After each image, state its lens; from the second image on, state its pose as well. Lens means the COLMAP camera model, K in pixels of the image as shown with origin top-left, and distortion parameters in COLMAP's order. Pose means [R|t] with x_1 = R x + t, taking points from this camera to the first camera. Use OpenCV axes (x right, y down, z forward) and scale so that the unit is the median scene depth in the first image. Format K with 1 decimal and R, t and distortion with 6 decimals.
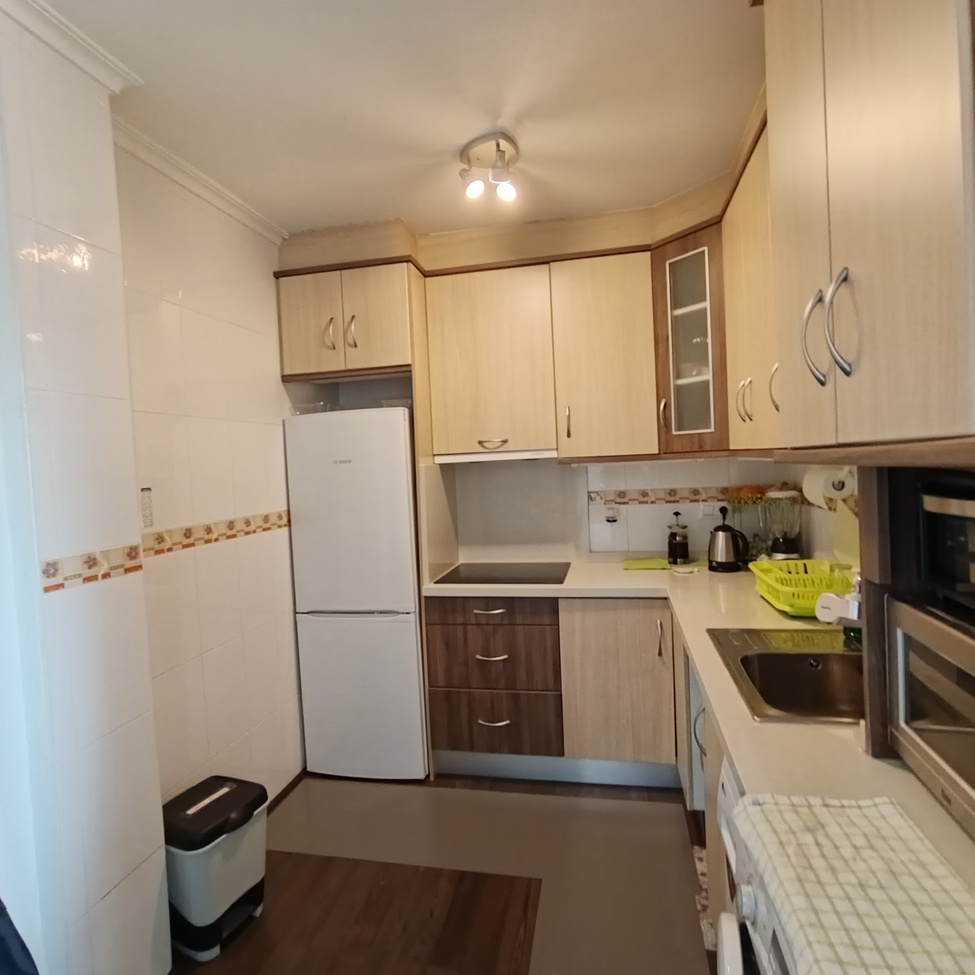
lens RADIAL K [[592.3, 0, 479.6], [0, 592.3, 482.9], [0, 0, 1]] dist [-0.030257, 0.019479]
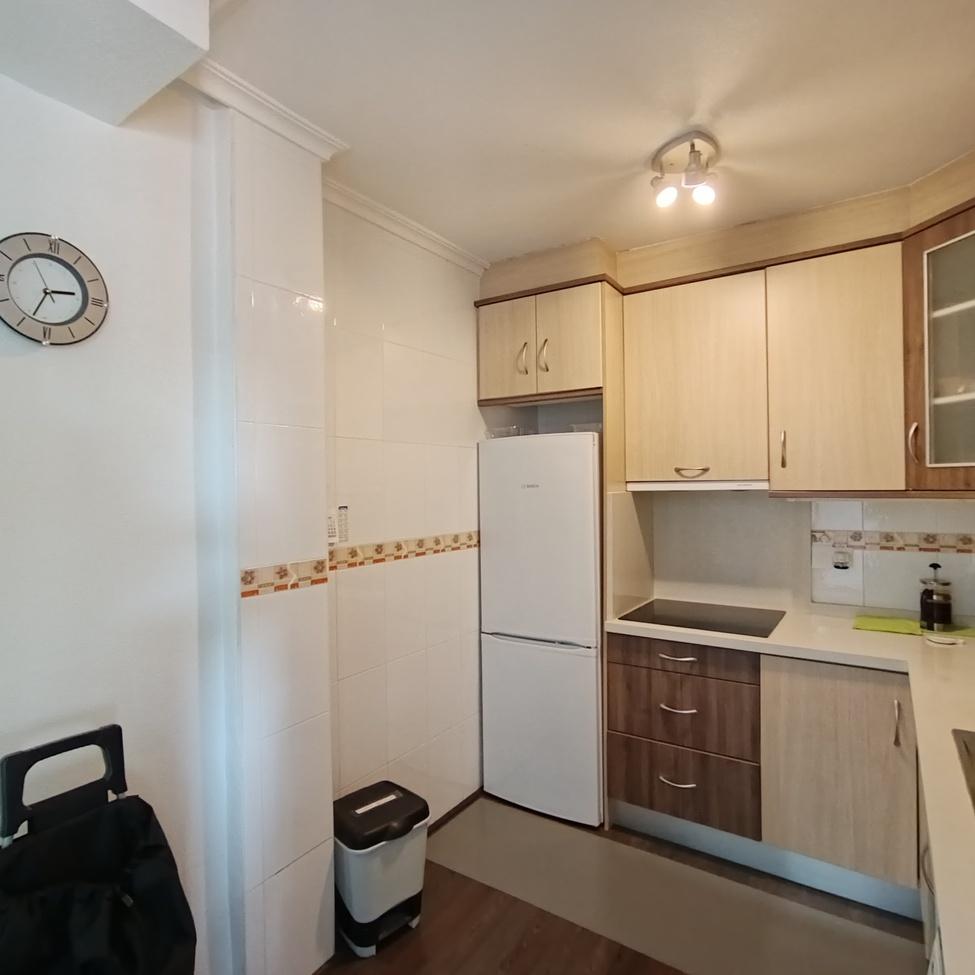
lens RADIAL K [[592.3, 0, 482.3], [0, 592.3, 483.0], [0, 0, 1]] dist [-0.030257, 0.019479]
pose [[0.927729, 0.033684, -0.371731, 0.065401], [-0.043651, 0.998877, -0.018428, -0.019770], [0.370692, 0.033322, 0.928158, 0.046066]]
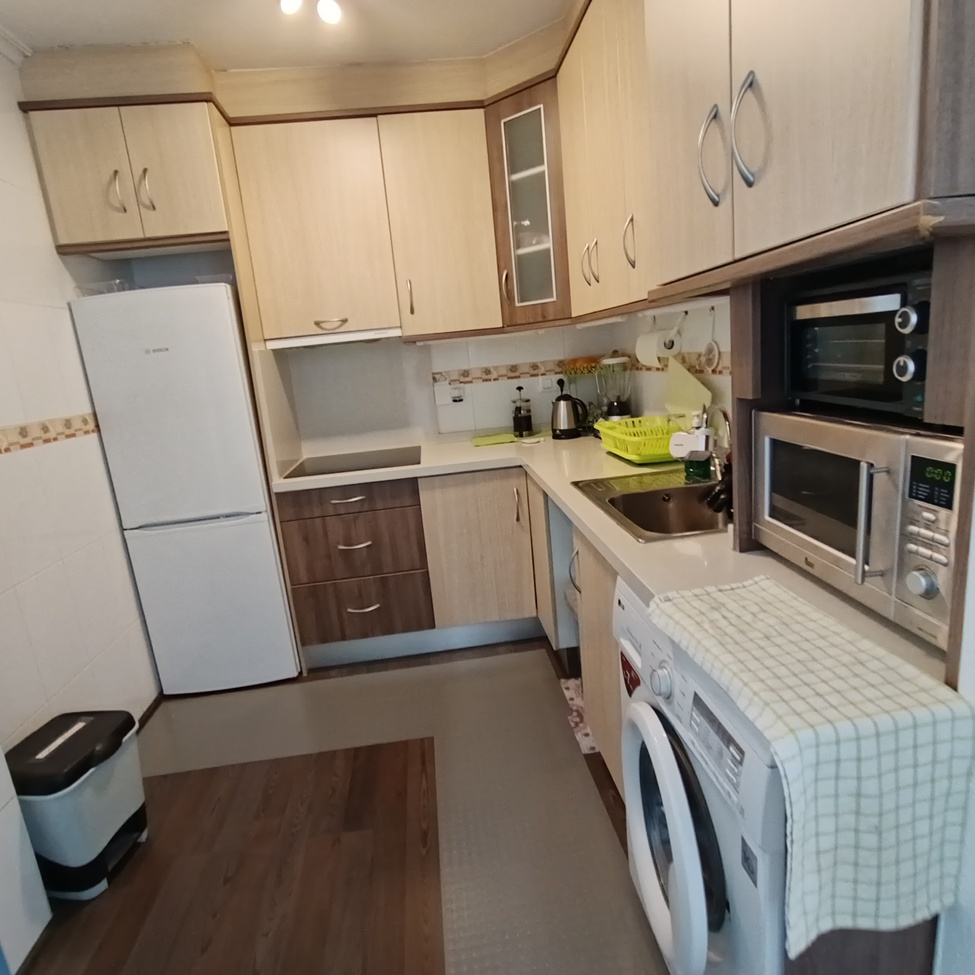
lens RADIAL K [[592.3, 0, 477.9], [0, 592.3, 482.3], [0, 0, 1]] dist [-0.030257, 0.019479]
pose [[0.950282, -0.110138, 0.291263, -0.059865], [0.062746, 0.983901, 0.167337, 0.040038], [-0.305005, -0.140742, 0.941894, 0.028600]]
